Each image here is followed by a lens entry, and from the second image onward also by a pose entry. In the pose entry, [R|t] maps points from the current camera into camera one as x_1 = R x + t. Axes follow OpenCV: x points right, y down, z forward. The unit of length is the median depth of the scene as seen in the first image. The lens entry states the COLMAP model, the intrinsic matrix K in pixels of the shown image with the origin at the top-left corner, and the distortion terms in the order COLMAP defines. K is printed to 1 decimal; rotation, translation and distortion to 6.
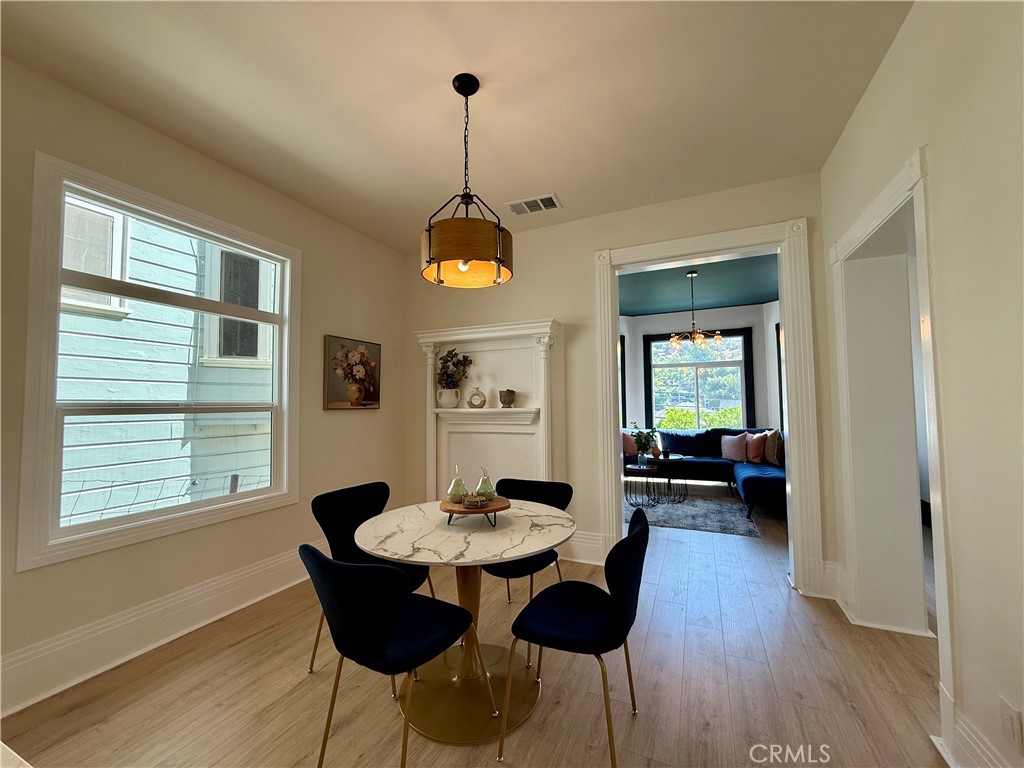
lens RADIAL K [[408.2, 0, 509.8], [0, 408.2, 384.5], [0, 0, 1]] dist [-0.000330, 0.000118]
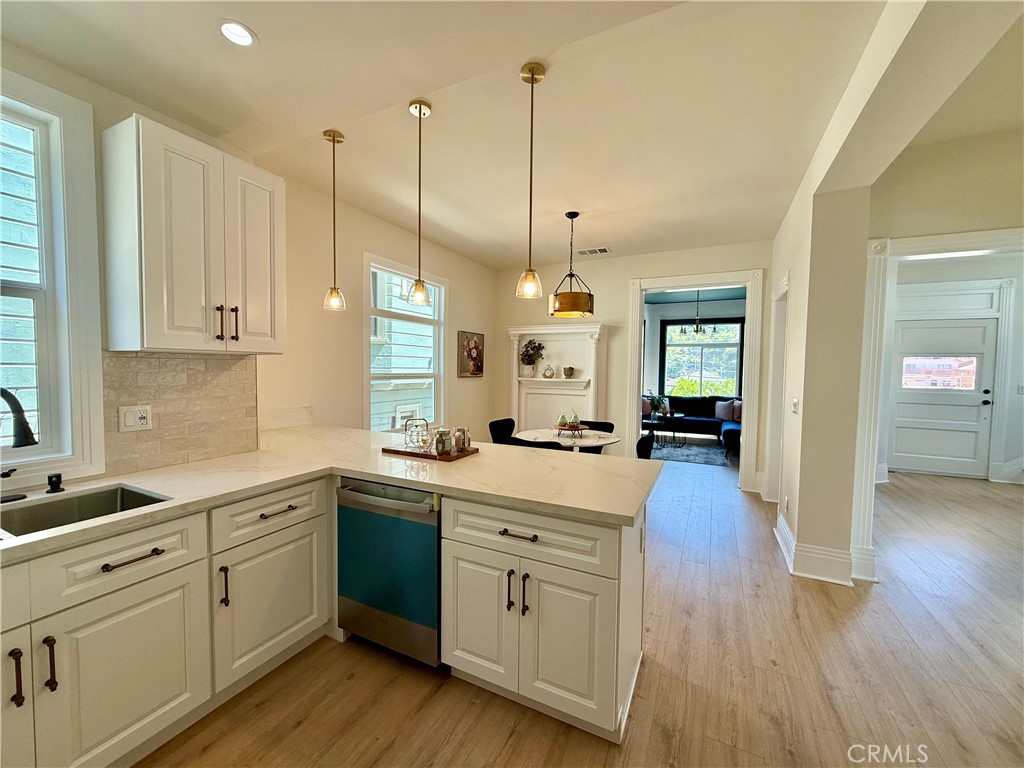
lens RADIAL K [[408.2, 0, 509.8], [0, 408.2, 384.5], [0, 0, 1]] dist [-0.000330, 0.000118]
pose [[0.999134, 0.024846, -0.033389, -0.175341], [-0.021813, 0.995852, 0.088334, -0.052437], [0.035445, -0.087529, 0.995531, -0.557326]]
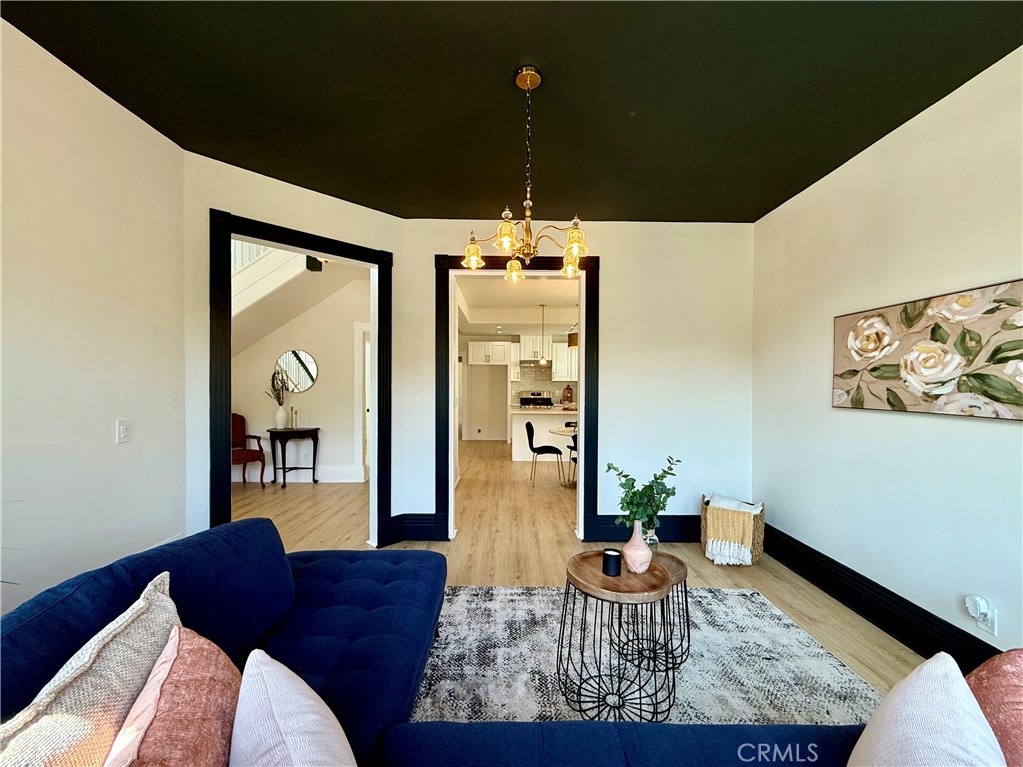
lens RADIAL K [[417.2, 0, 509.4], [0, 417.2, 384.2], [0, 0, 1]] dist [-0.000031, 0.000050]
pose [[-0.907314, 0.009152, -0.420355, 0.875894], [0.024908, 0.999177, -0.032007, 0.042191], [0.419716, -0.039511, -0.906795, 1.858790]]
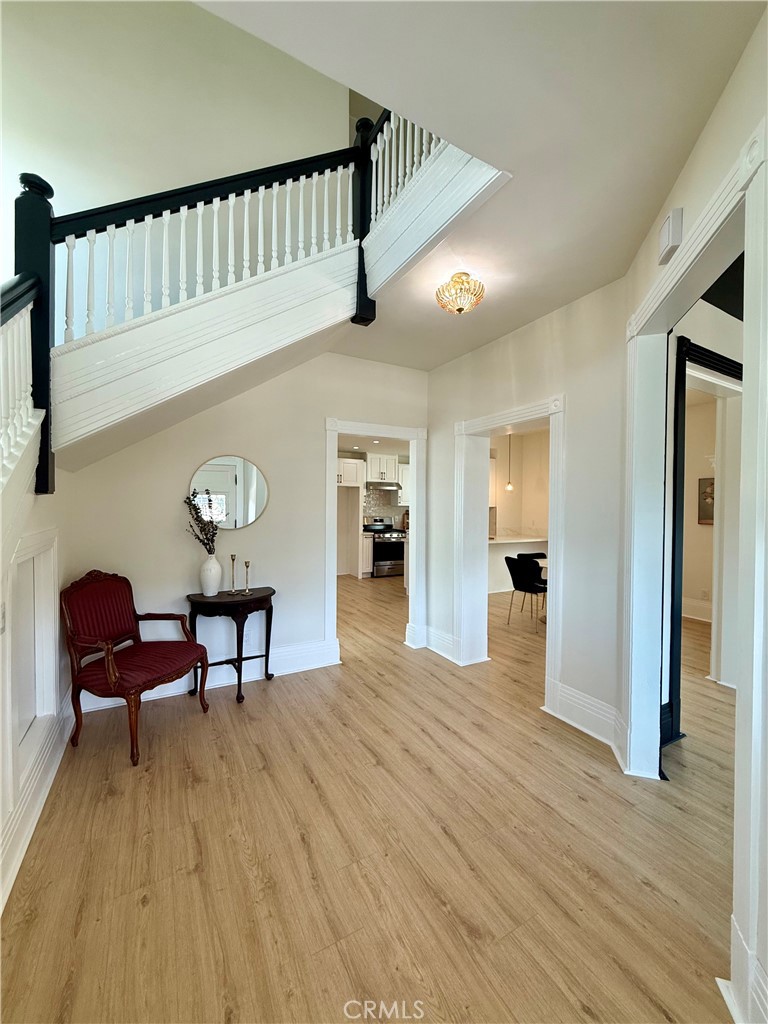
lens RADIAL K [[408.2, 0, 384.0], [0, 408.2, 512.0], [0, 0, 1]] dist [-0.000330, 0.000118]
pose [[-0.589200, 0.019958, -0.807741, 1.483639], [0.032398, 0.999474, 0.001063, -0.027786], [0.807338, -0.025542, -0.589537, 0.855217]]
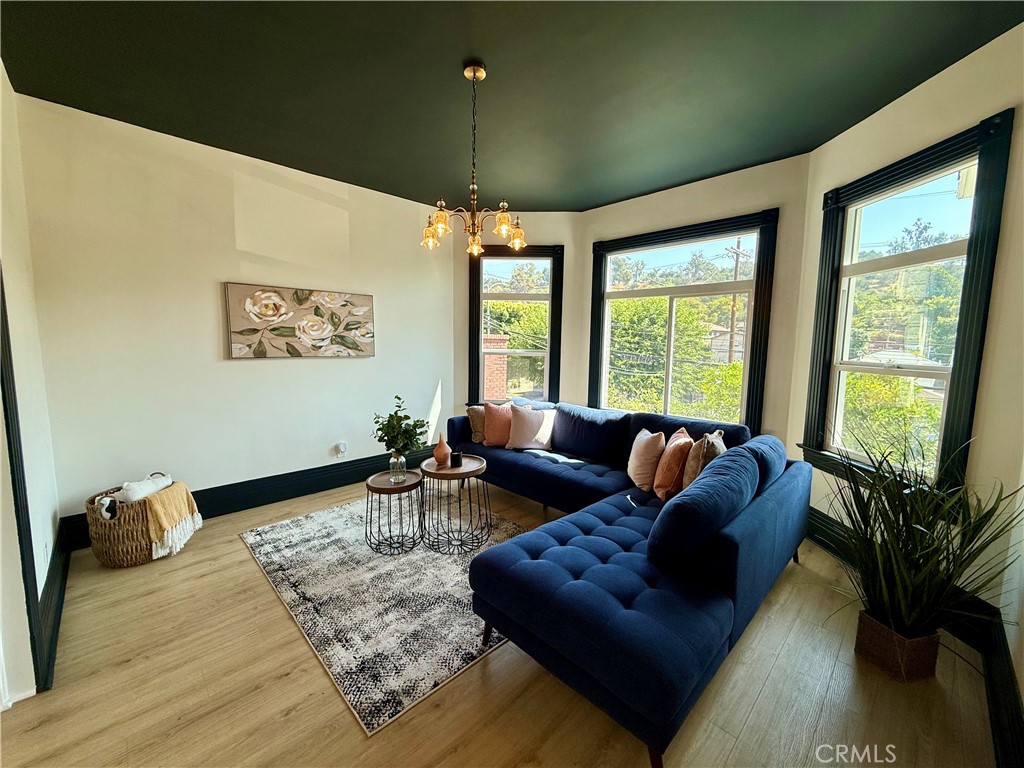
lens RADIAL K [[408.2, 0, 509.8], [0, 408.2, 384.5], [0, 0, 1]] dist [-0.000330, 0.000118]
pose [[0.933219, 0.063129, -0.353720, 0.909562], [-0.009530, 0.988447, 0.151267, -0.011324], [0.359183, -0.137794, 0.923039, 0.791615]]
